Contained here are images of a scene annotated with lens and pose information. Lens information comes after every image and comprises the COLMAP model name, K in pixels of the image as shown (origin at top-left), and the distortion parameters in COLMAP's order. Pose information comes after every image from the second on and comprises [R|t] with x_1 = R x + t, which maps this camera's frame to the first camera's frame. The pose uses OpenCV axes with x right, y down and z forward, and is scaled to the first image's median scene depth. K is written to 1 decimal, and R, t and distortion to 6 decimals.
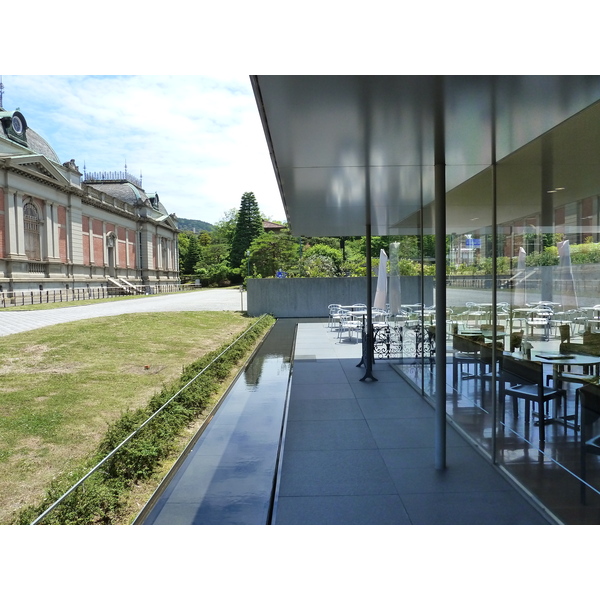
lens RADIAL K [[448.2, 0, 309.5], [0, 448.2, 299.0], [0, 0, 1]] dist [0.071807, -0.130555]
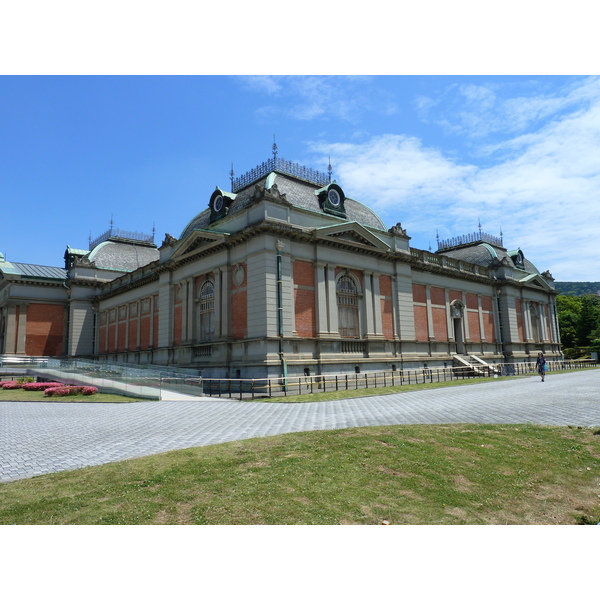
lens RADIAL K [[448.2, 0, 309.5], [0, 448.2, 299.0], [0, 0, 1]] dist [0.071807, -0.130555]
pose [[0.673526, -0.114331, -0.730268, -0.010403], [-0.006369, 0.987031, -0.160404, -0.017005], [0.739136, 0.112688, 0.664063, 0.291557]]
